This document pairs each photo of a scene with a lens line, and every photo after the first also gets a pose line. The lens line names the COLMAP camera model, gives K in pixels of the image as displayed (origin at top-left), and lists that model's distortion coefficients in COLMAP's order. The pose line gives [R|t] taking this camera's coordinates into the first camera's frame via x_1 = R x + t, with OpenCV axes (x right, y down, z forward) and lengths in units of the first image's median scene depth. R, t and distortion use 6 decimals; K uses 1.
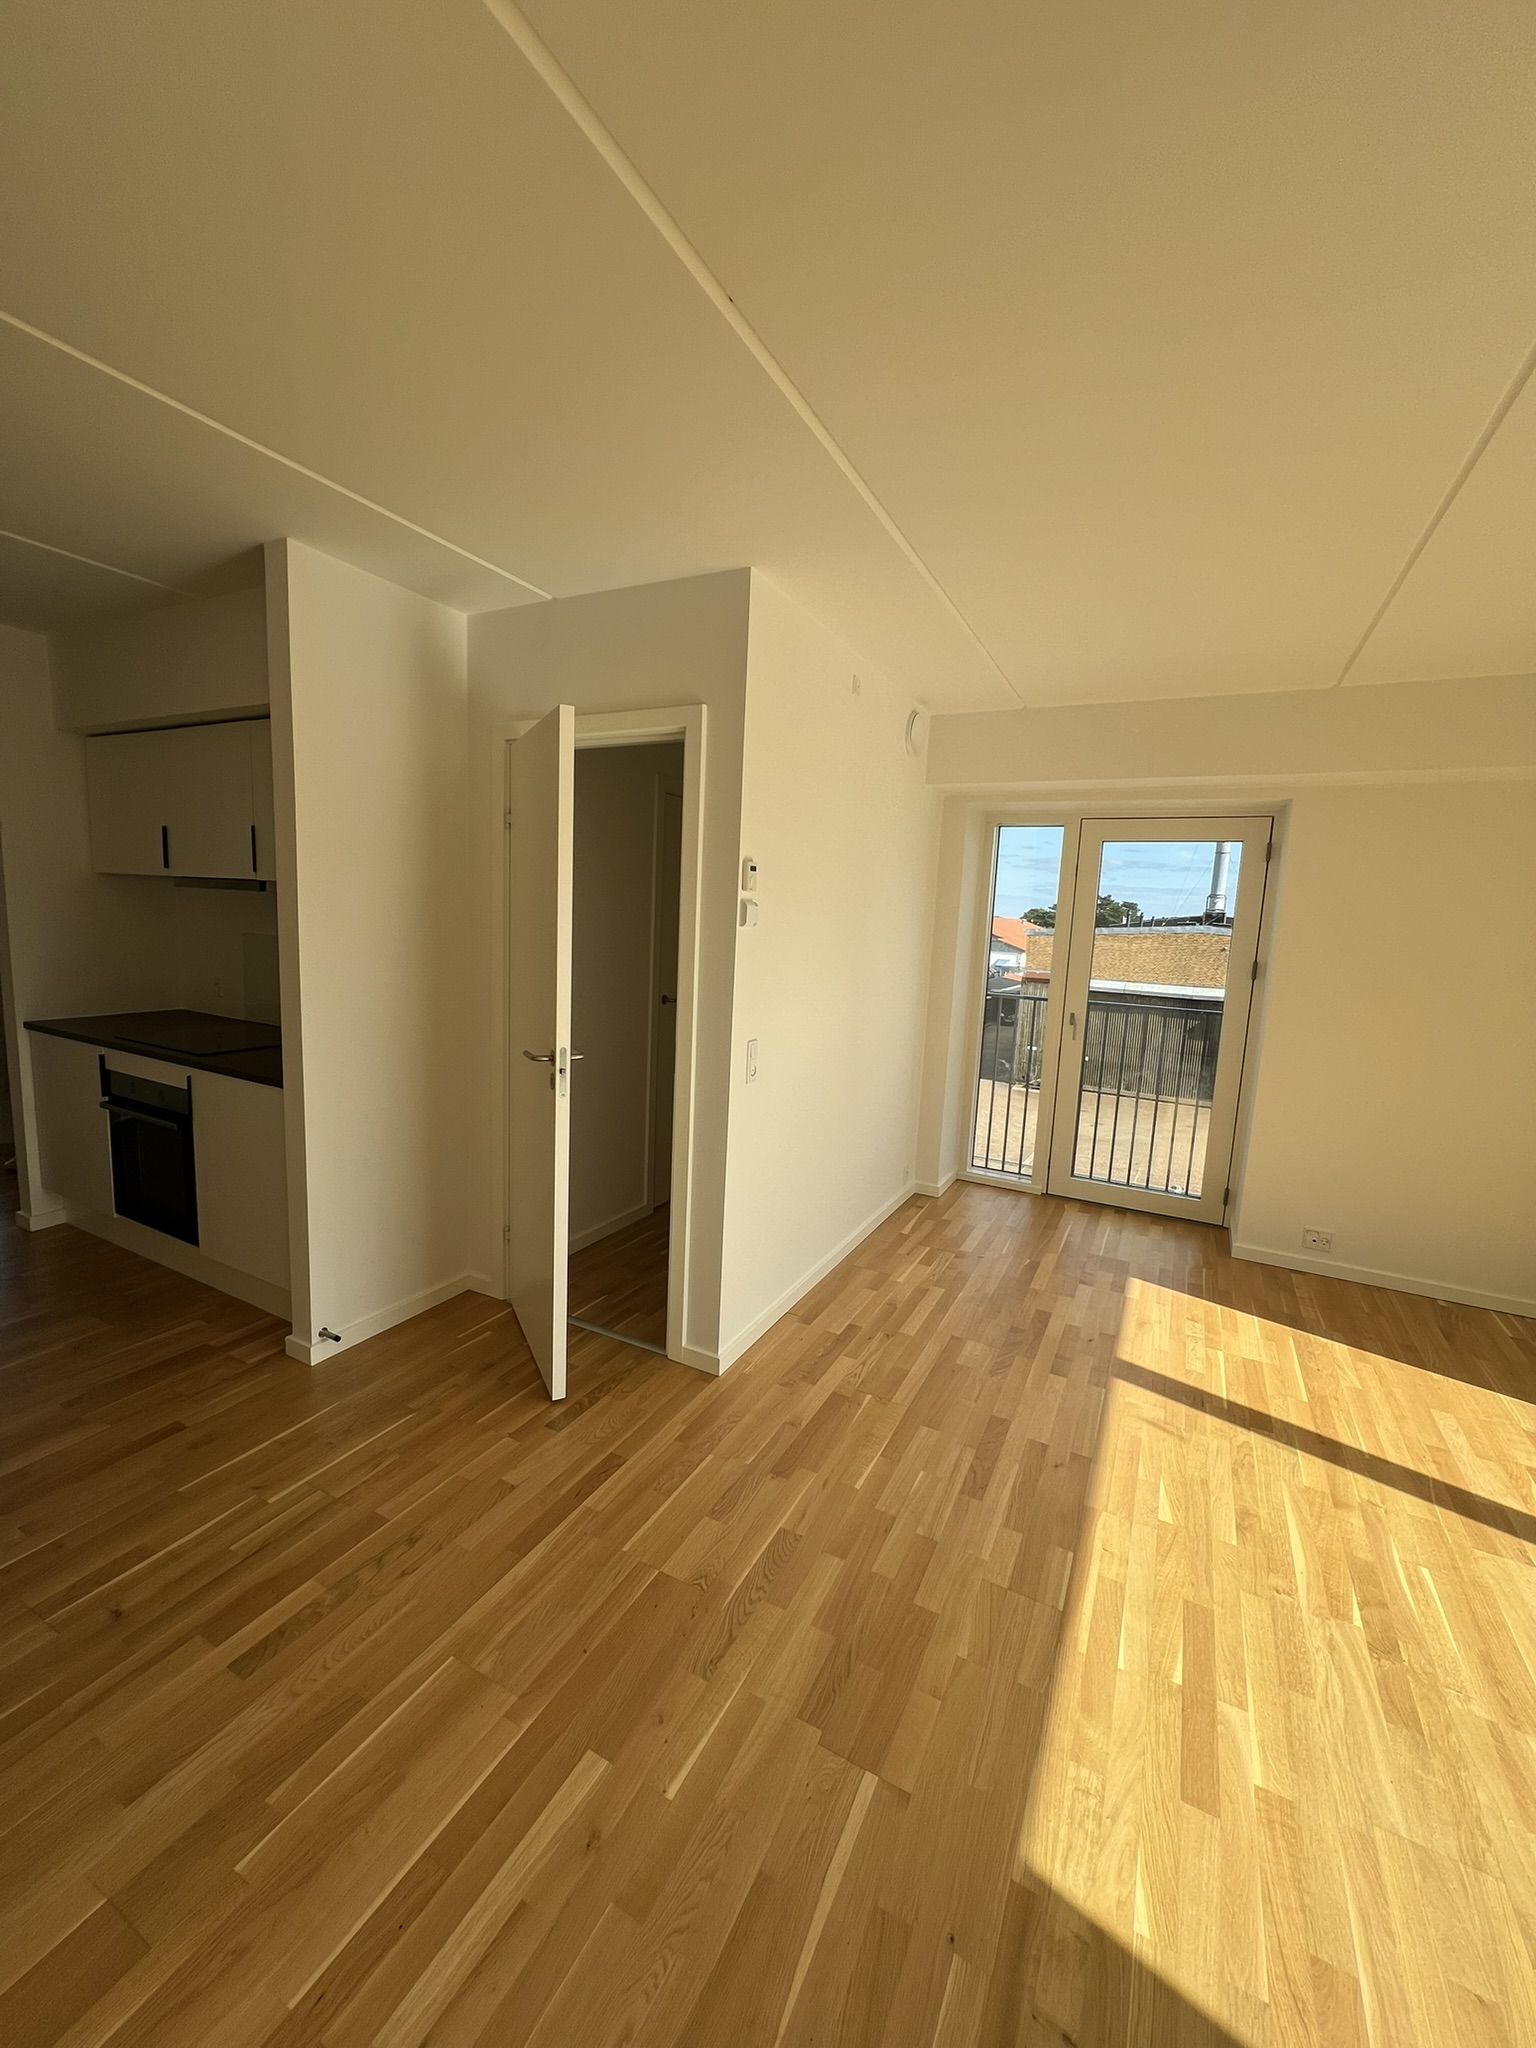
lens RADIAL K [[831.1, 0, 768.0], [0, 831.1, 1024.0], [0, 0, 1]] dist [0.000660, 0.000057]
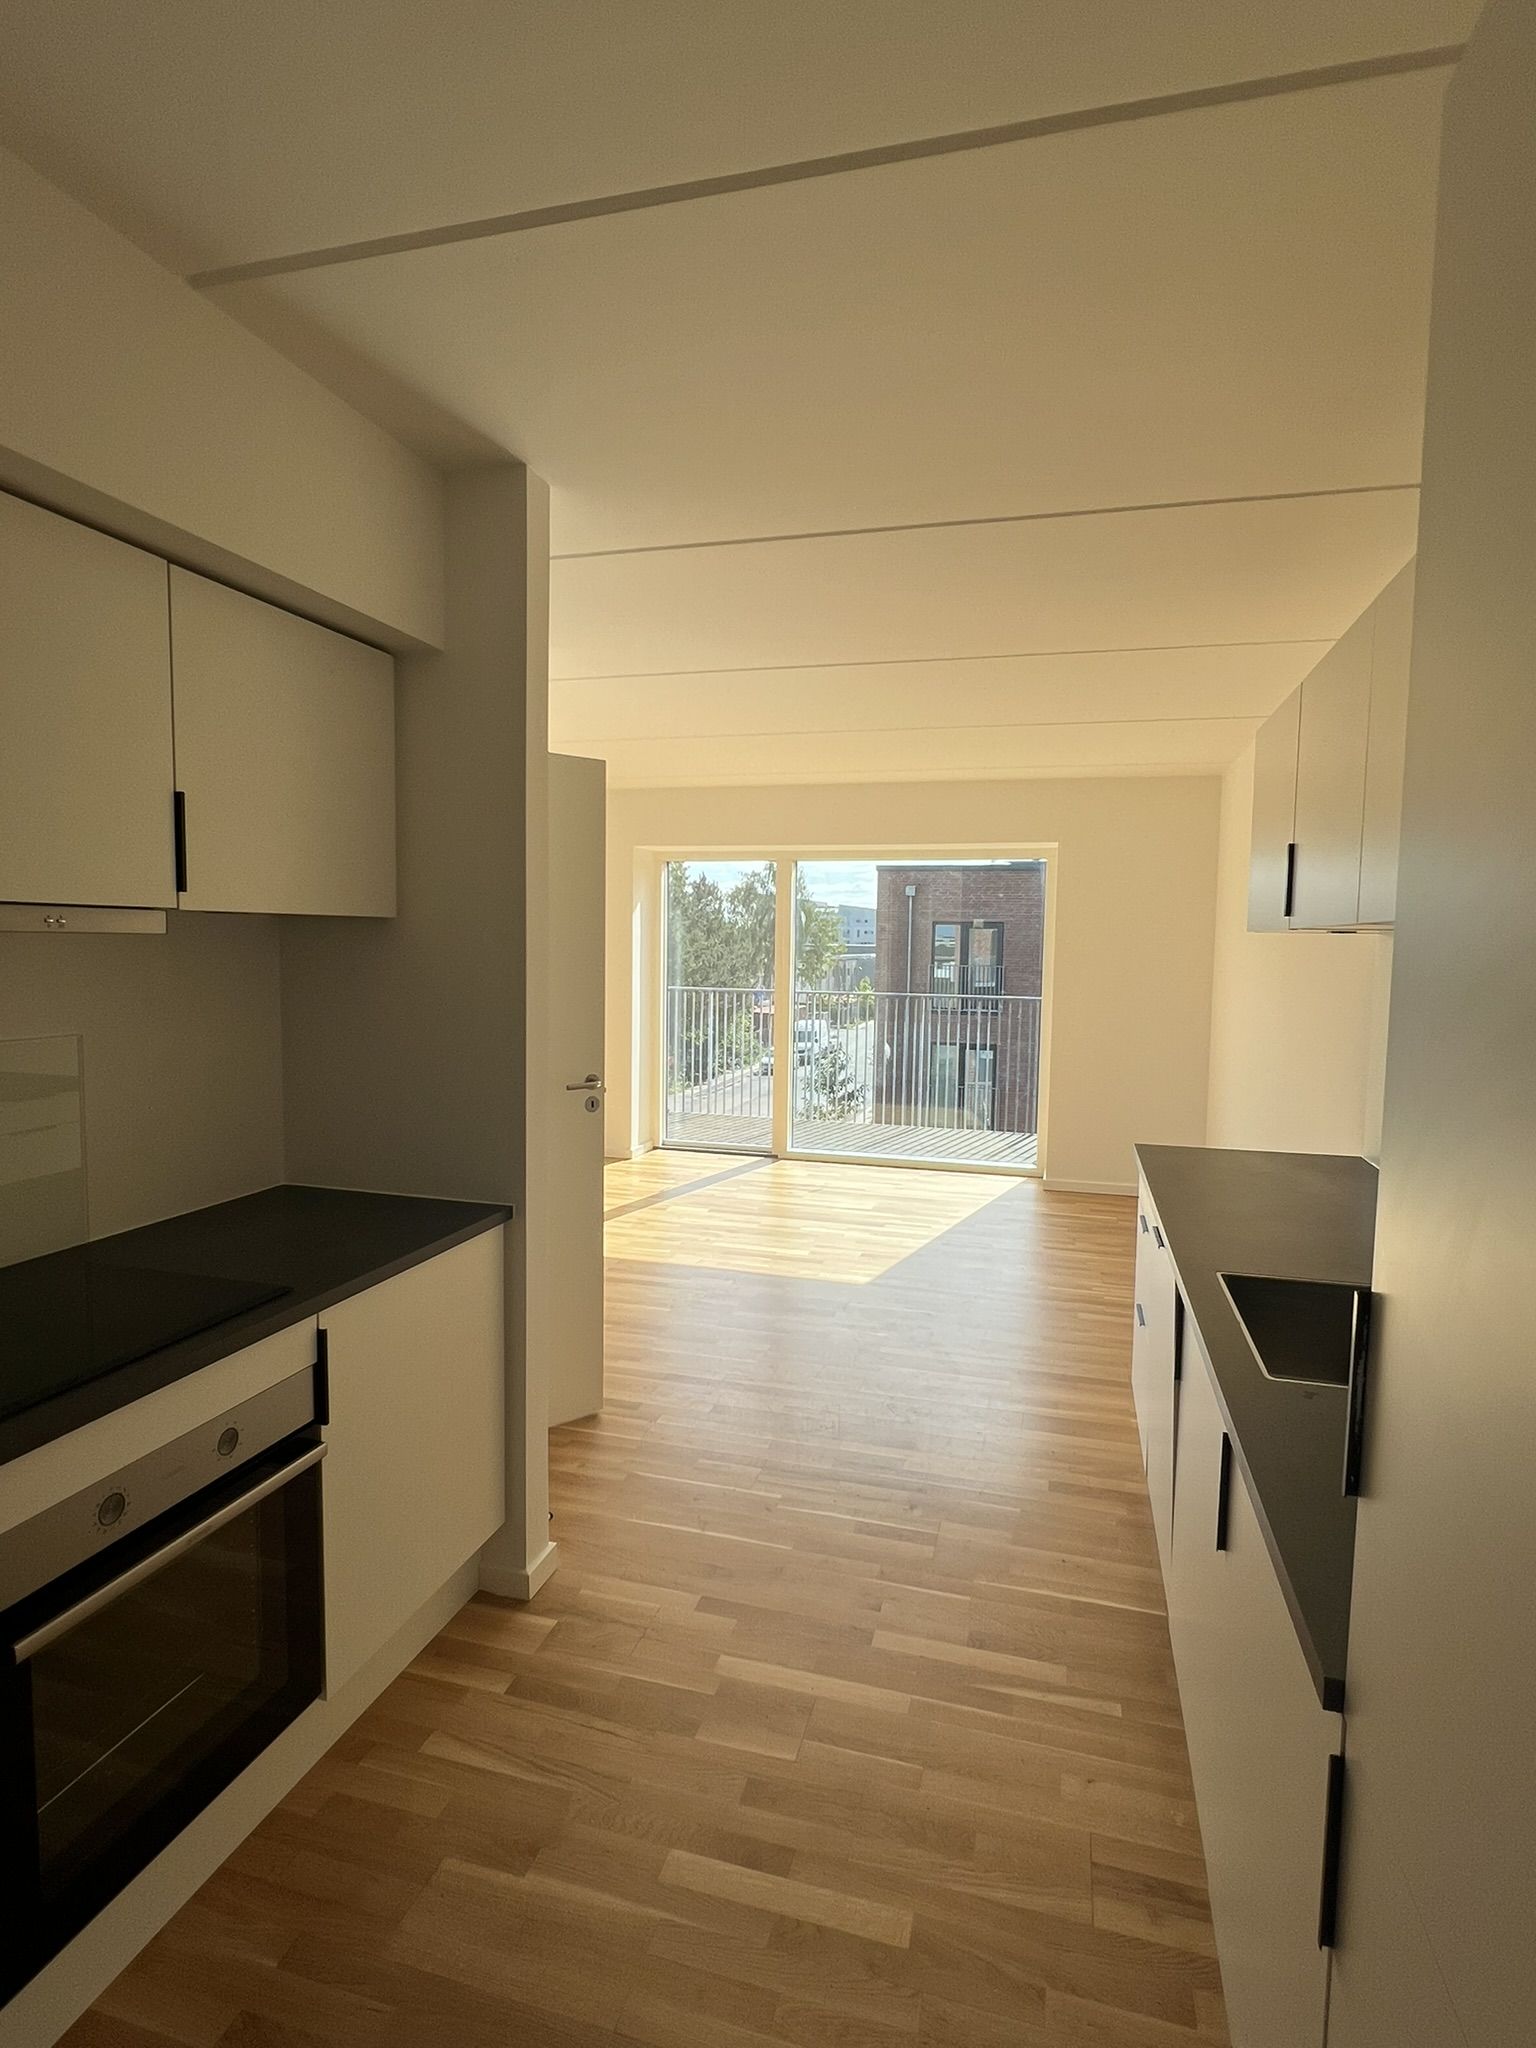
lens RADIAL K [[1030.4, 0, 768.0], [0, 1030.4, 1024.0], [0, 0, 1]] dist [-0.000108, -0.000337]
pose [[-0.204250, -0.122206, 0.971261, -1.945666], [0.106412, 0.983526, 0.146127, -0.252145], [-0.973118, 0.133200, -0.187881, 1.257141]]
